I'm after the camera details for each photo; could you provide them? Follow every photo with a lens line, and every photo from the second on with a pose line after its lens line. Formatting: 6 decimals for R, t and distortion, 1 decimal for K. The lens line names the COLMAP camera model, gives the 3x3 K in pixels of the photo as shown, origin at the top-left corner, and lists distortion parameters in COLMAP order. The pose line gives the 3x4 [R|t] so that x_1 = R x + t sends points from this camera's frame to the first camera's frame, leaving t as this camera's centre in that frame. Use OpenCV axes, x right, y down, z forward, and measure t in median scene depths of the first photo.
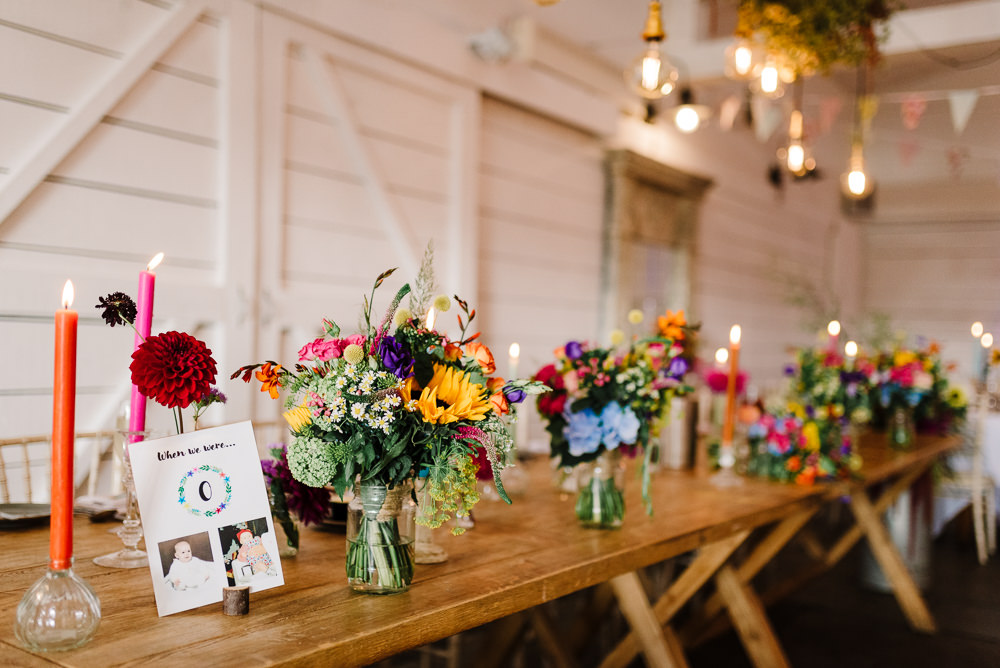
lens RADIAL K [[951.6, 0, 500.0], [0, 951.6, 334.0], [0, 0, 1]] dist [0.001046, 0.005562]
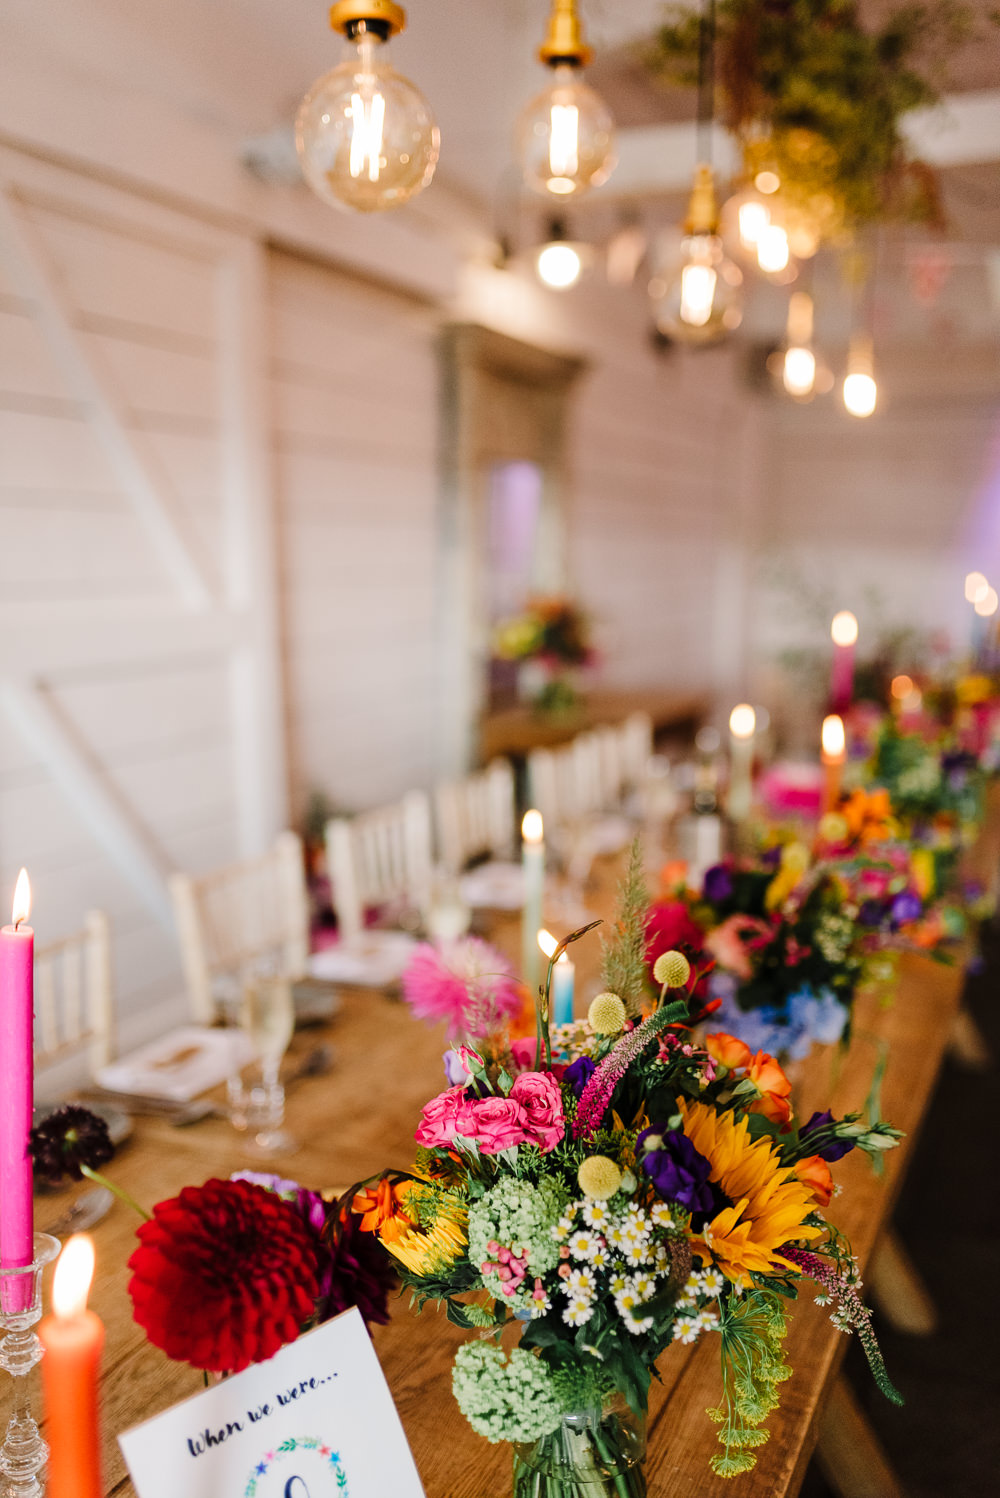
lens RADIAL K [[1425.4, 0, 500.0], [0, 1425.4, 749.0], [0, 0, 1]] dist [0.001046, 0.005562]
pose [[0.979137, -0.055708, 0.195415, -0.069248], [0.029265, 0.990320, 0.135683, -0.059832], [-0.201082, -0.127133, 0.971289, 0.075764]]
